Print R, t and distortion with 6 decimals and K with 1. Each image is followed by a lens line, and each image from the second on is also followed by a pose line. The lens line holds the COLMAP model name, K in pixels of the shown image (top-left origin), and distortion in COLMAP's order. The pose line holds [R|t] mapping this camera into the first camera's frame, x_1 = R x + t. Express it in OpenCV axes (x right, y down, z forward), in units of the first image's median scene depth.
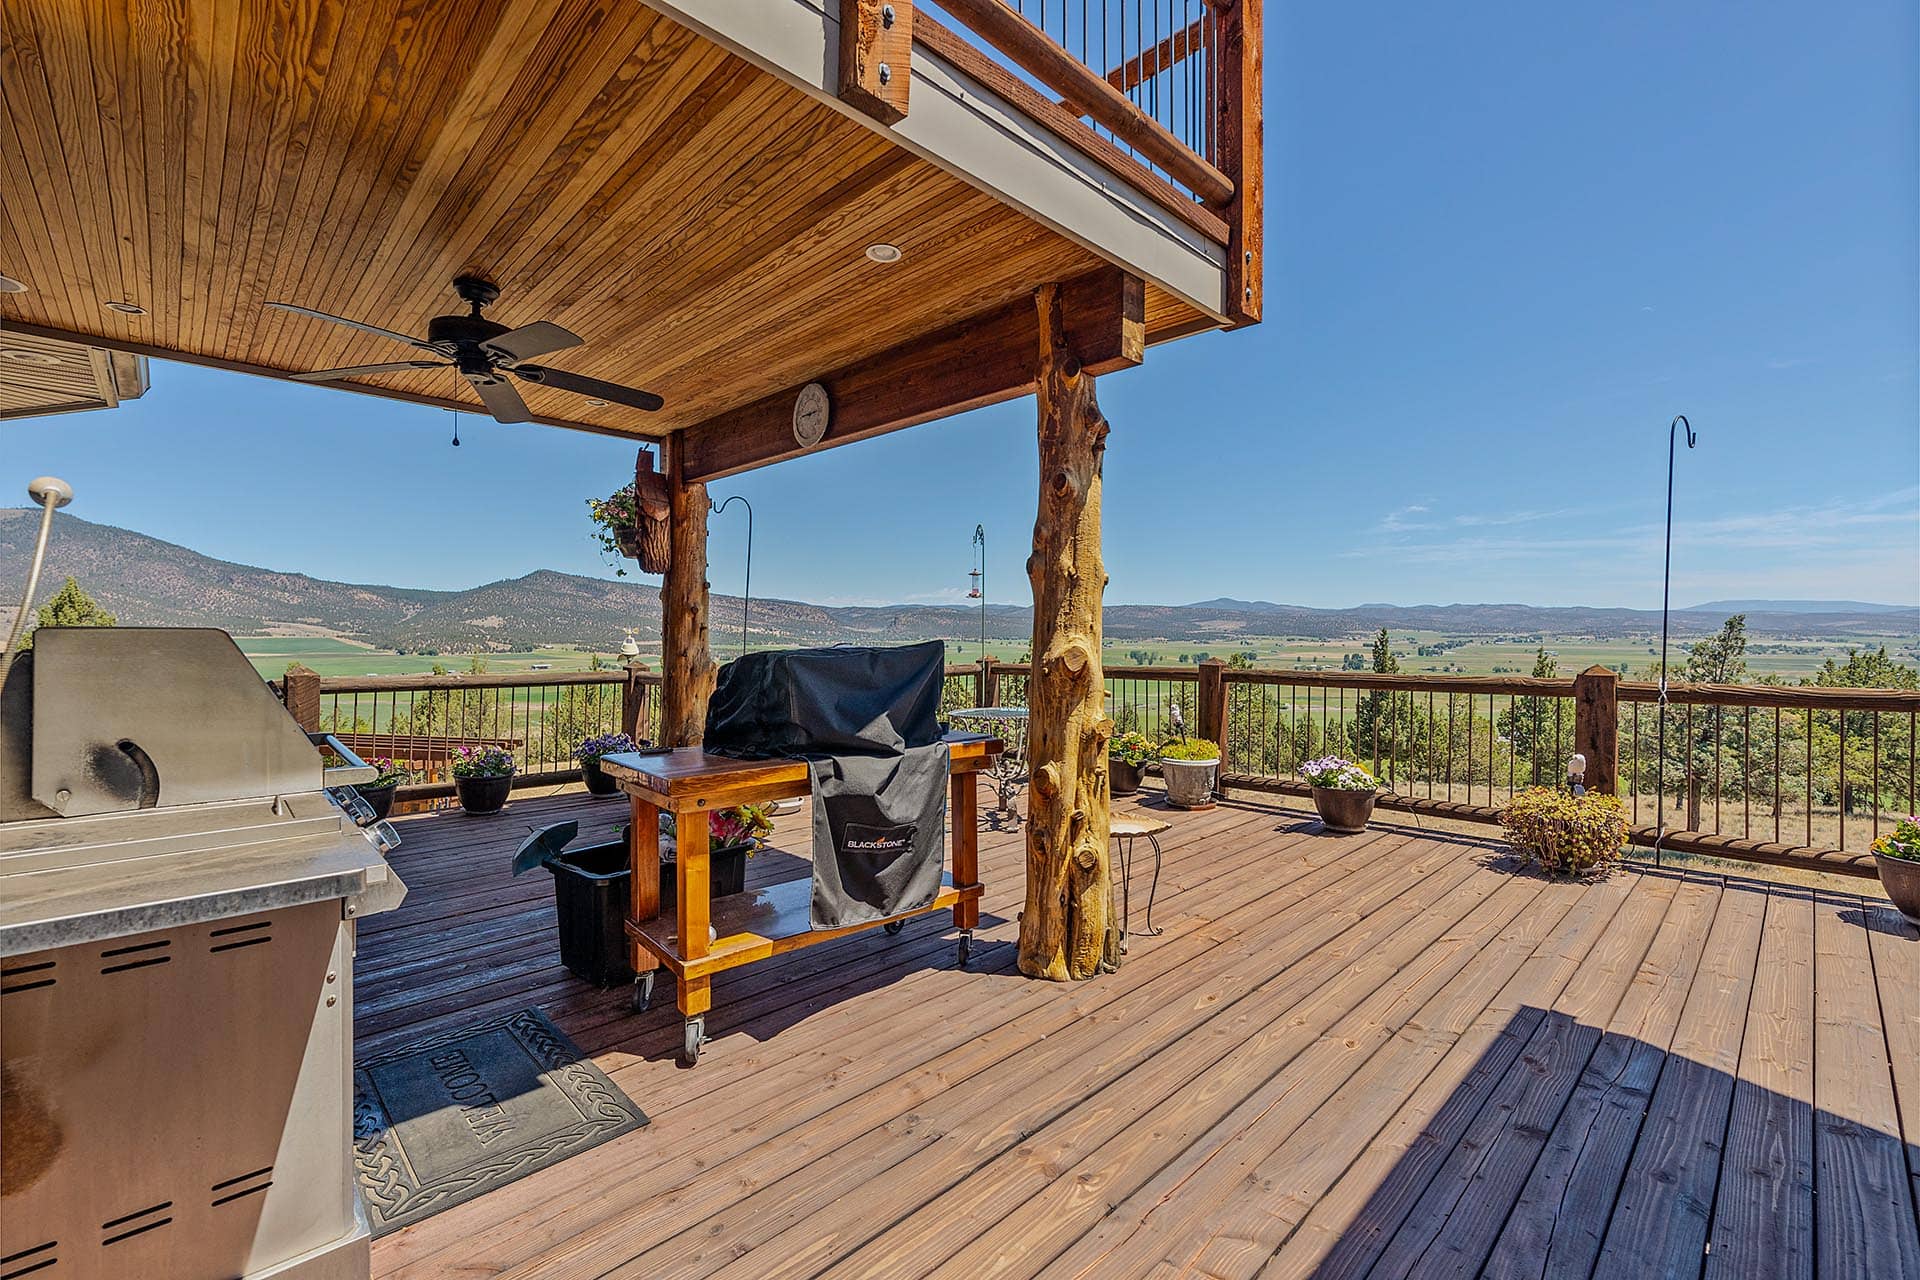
lens RADIAL K [[821.9, 0, 962.0], [0, 821.9, 621.9], [0, 0, 1]] dist [0.000392, 0.000012]
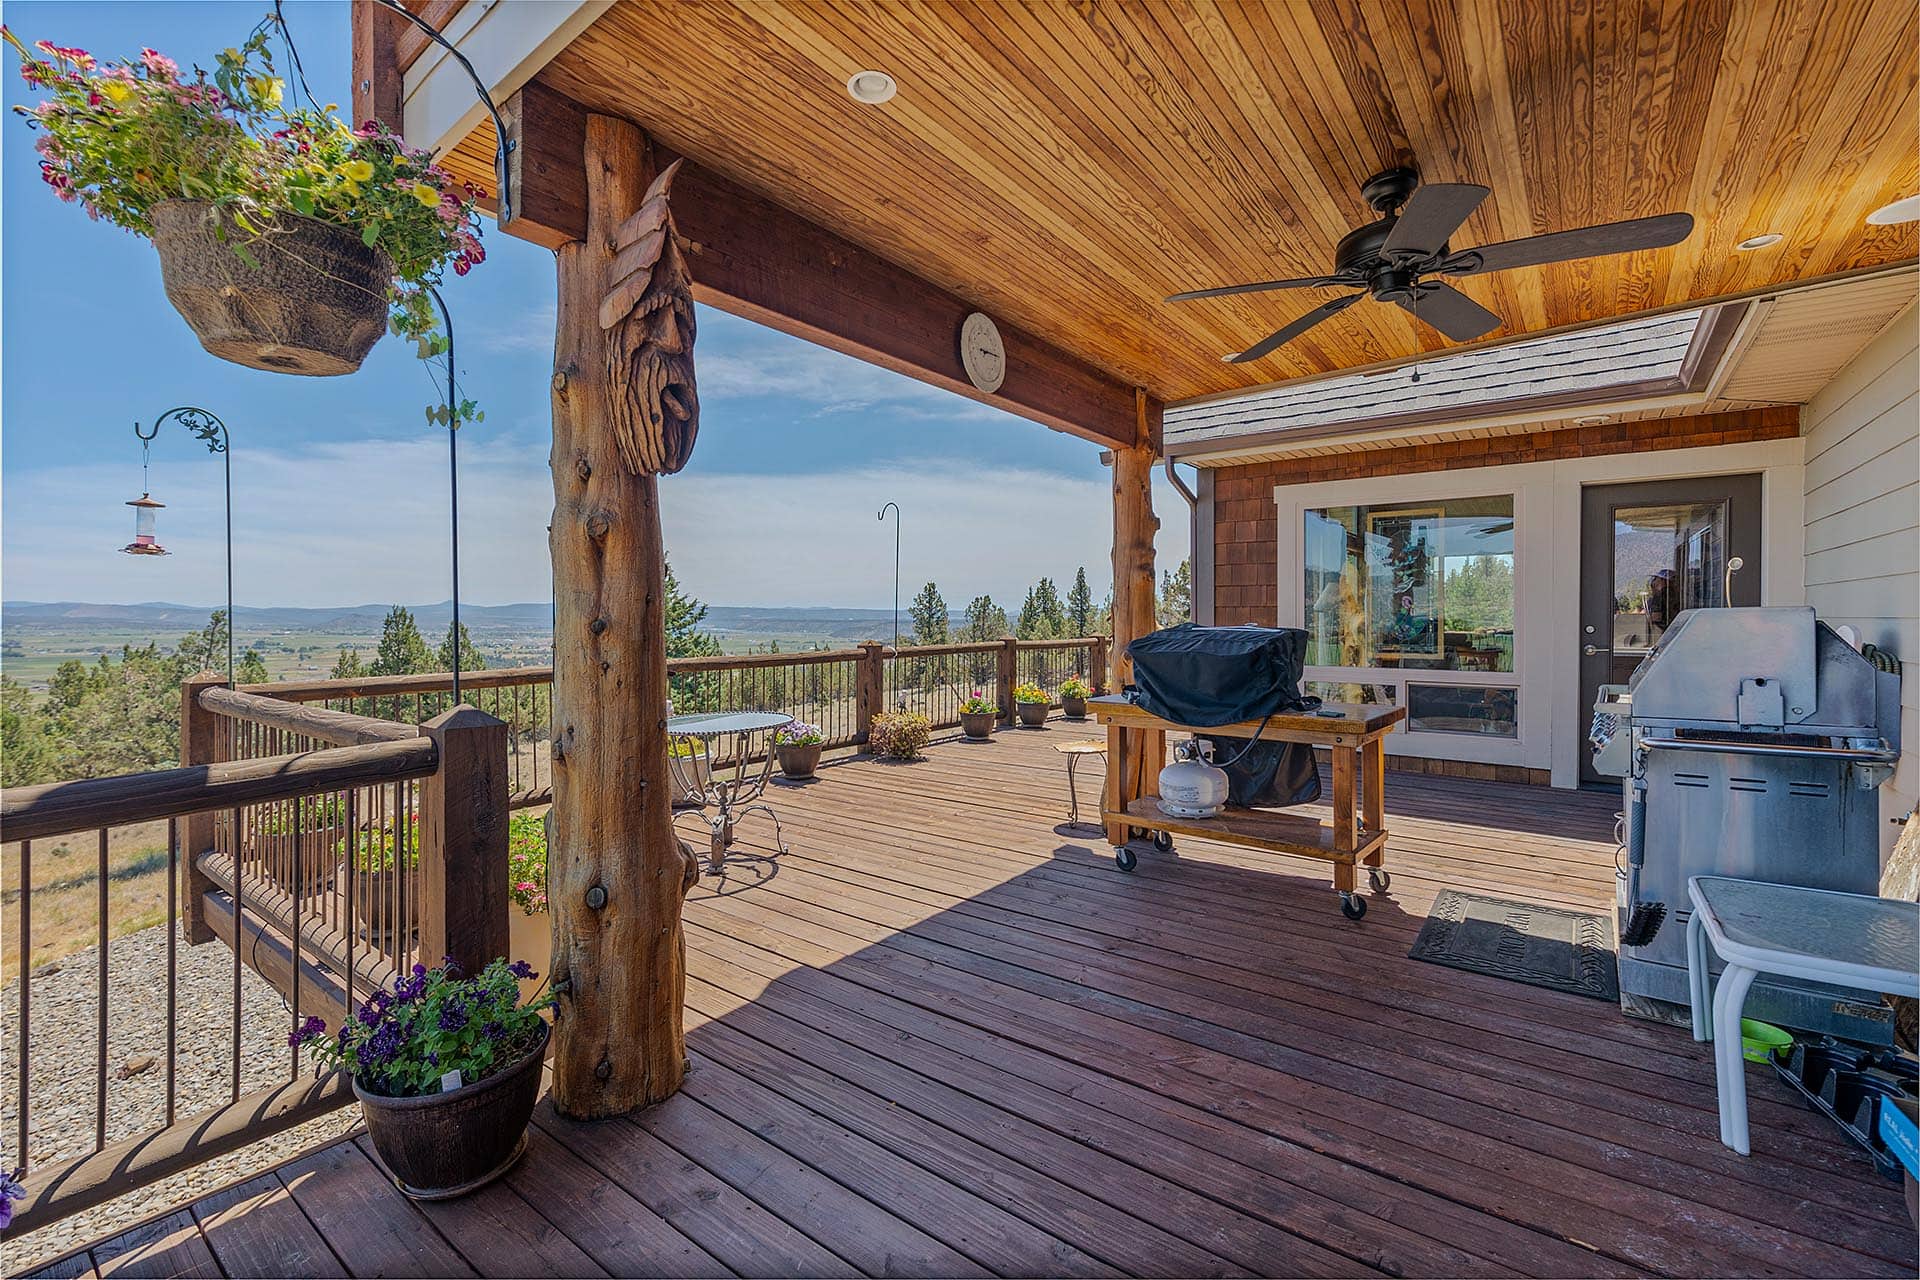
lens RADIAL K [[821.9, 0, 962.0], [0, 821.9, 621.9], [0, 0, 1]] dist [0.000392, 0.000012]
pose [[-0.156927, -0.000882, 0.987610, -0.961984], [-0.003575, 0.999994, 0.000325, 0.011691], [-0.987604, -0.003479, -0.156929, 1.129385]]
